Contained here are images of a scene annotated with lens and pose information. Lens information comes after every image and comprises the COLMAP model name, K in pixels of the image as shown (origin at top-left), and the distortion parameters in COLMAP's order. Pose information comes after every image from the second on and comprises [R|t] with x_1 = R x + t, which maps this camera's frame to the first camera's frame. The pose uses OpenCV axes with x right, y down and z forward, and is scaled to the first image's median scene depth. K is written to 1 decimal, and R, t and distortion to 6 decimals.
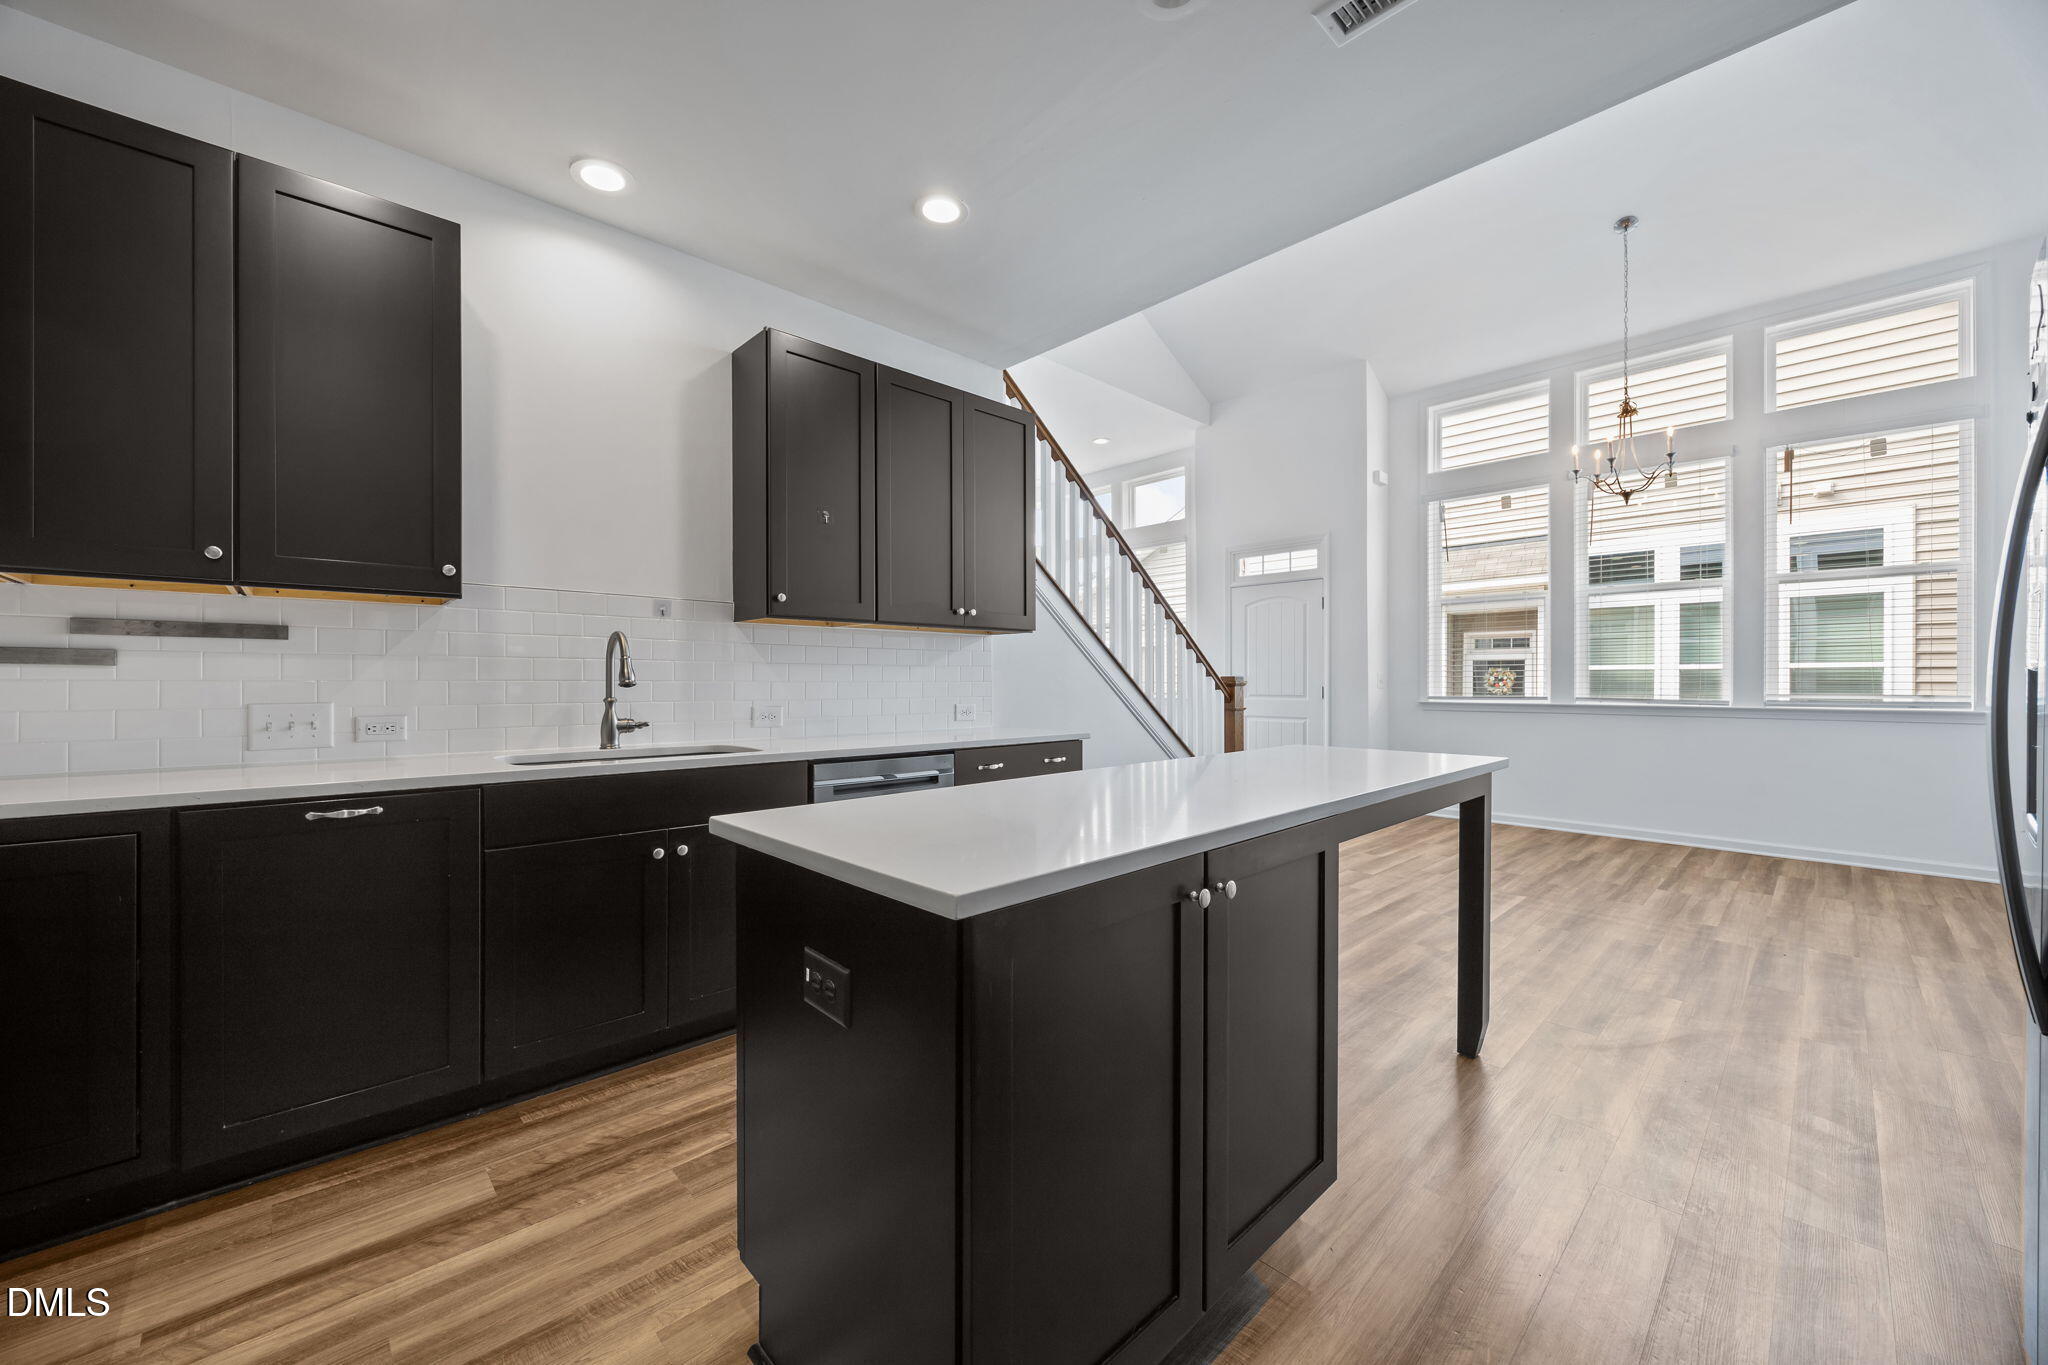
lens RADIAL K [[834.1, 0, 1014.5], [0, 834.1, 682.0], [0, 0, 1]] dist [0.000936, -0.000036]
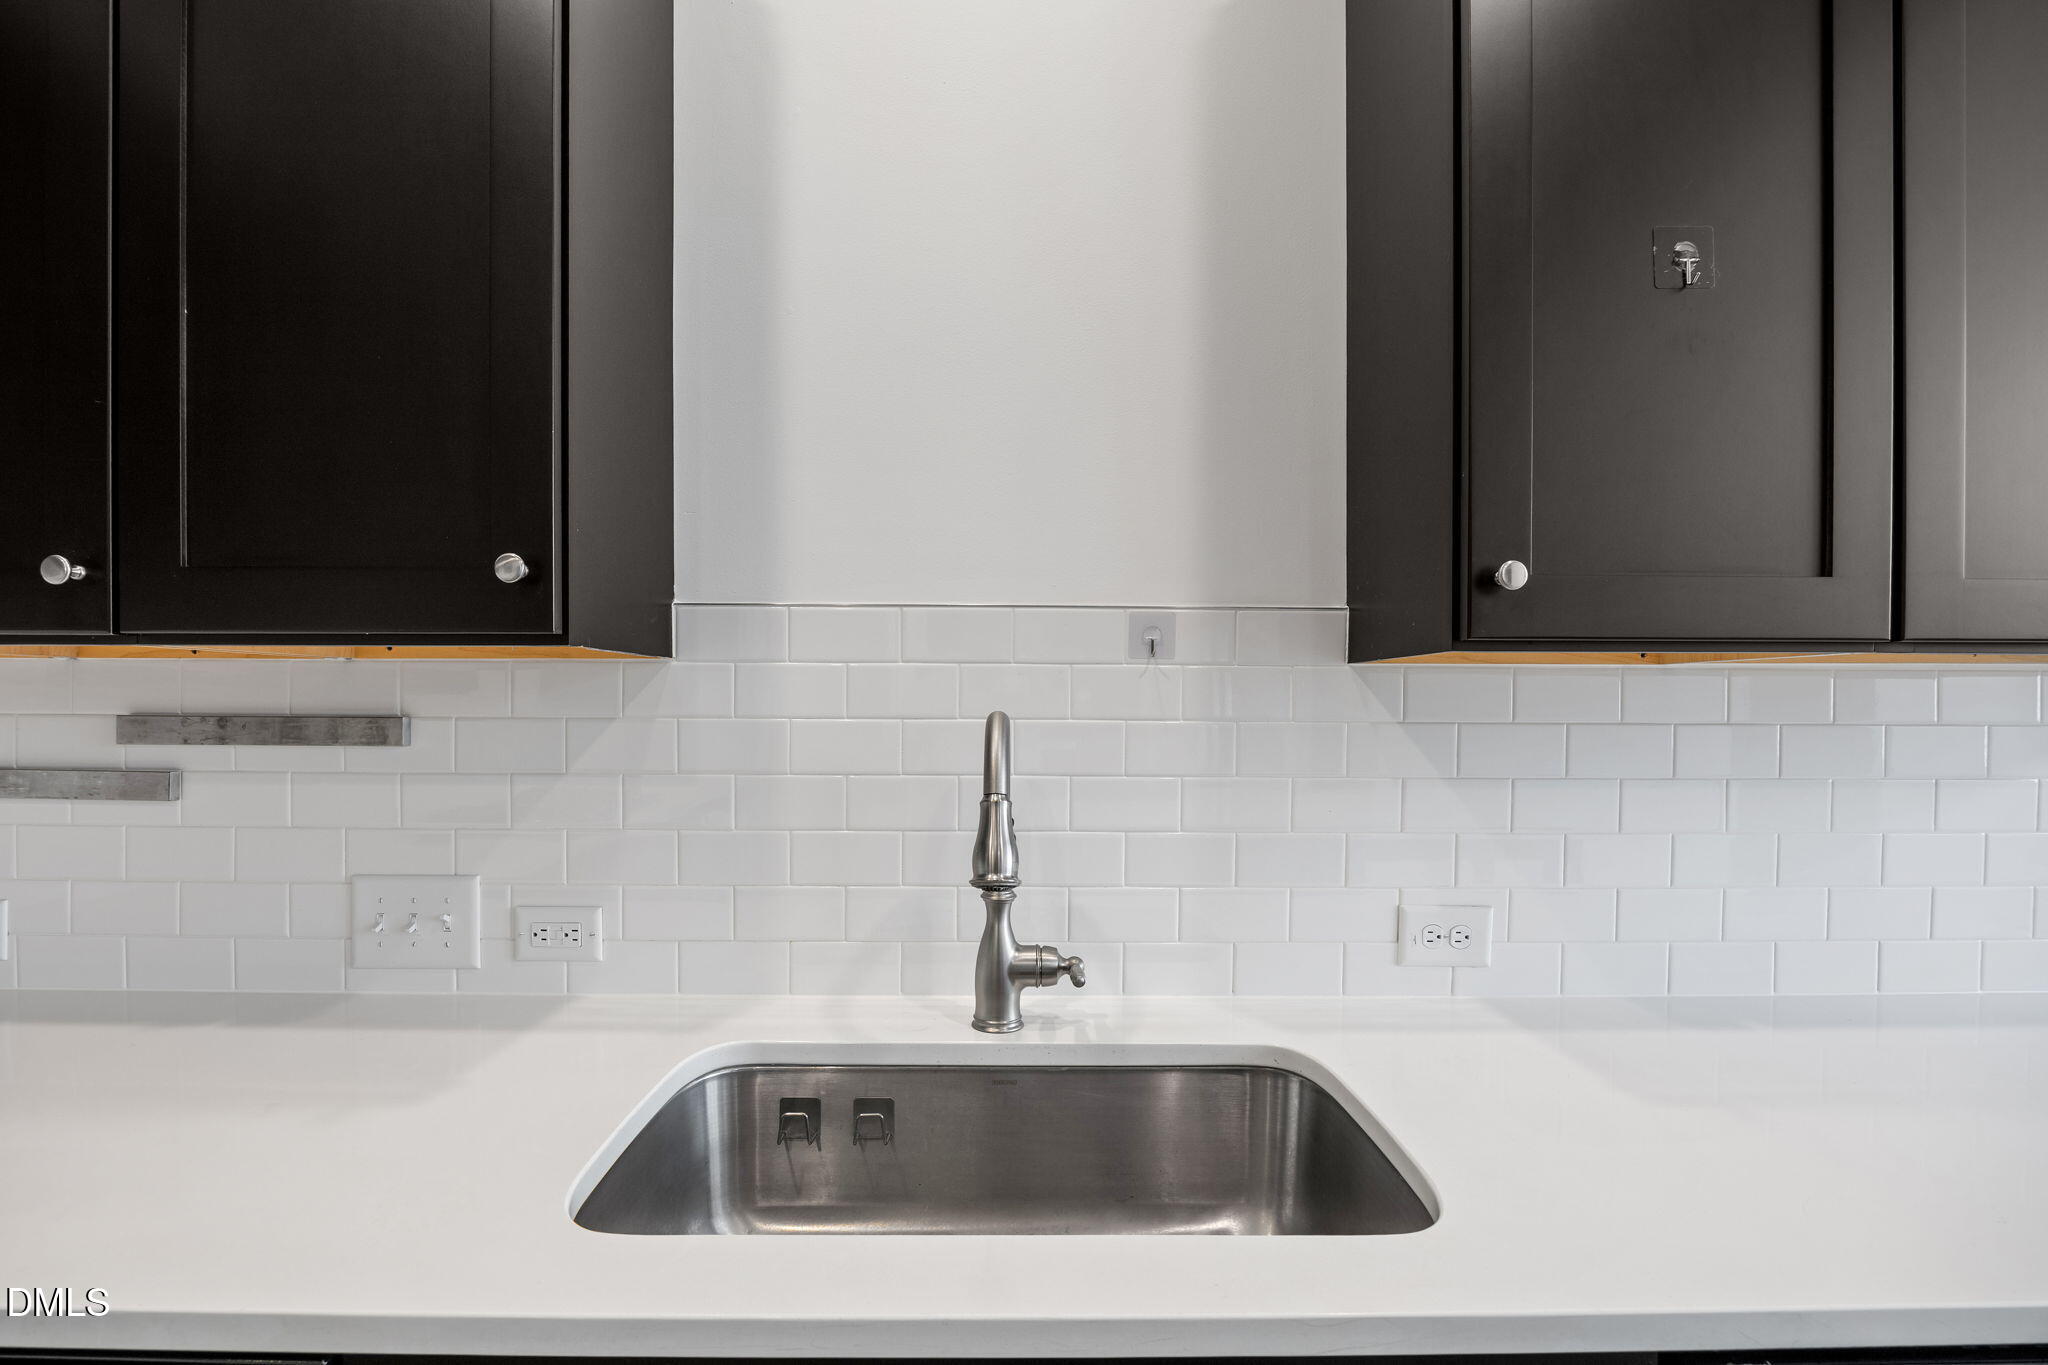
lens RADIAL K [[834.1, 0, 1014.5], [0, 834.1, 682.0], [0, 0, 1]] dist [0.000936, -0.000036]
pose [[0.756703, -0.009144, -0.653695, -0.238692], [0.004286, 0.999950, -0.009026, -0.068375], [0.653745, 0.004029, 0.756704, 0.727758]]
